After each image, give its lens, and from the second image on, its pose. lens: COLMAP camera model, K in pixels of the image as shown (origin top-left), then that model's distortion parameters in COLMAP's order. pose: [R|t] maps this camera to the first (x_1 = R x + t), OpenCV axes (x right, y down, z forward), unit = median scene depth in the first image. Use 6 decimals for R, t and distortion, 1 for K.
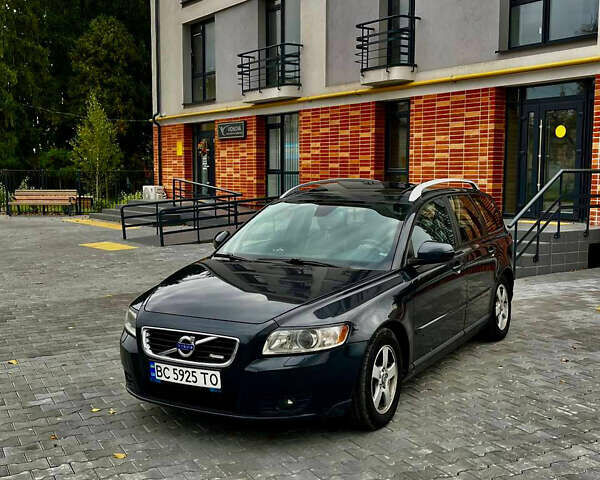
lens RADIAL K [[702.7, 0, 312.2], [0, 702.7, 239.8], [0, 0, 1]] dist [0.044534, -0.066408]
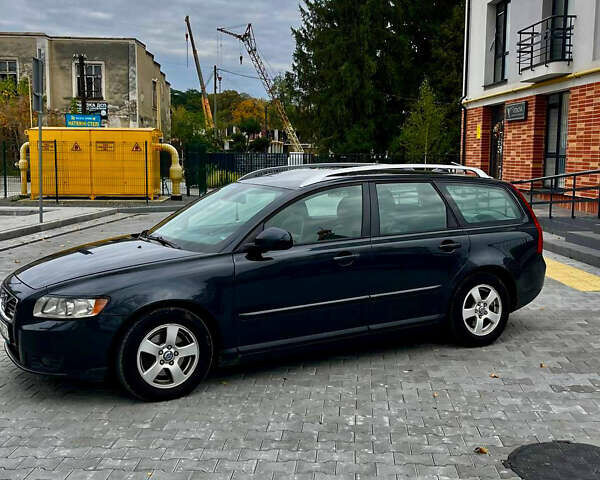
lens RADIAL K [[702.7, 0, 312.2], [0, 702.7, 239.8], [0, 0, 1]] dist [0.044534, -0.066408]
pose [[0.876507, 0.059891, -0.477649, 0.124586], [-0.048560, 0.998170, 0.036048, -0.003620], [0.478934, -0.008401, 0.877811, 0.029582]]
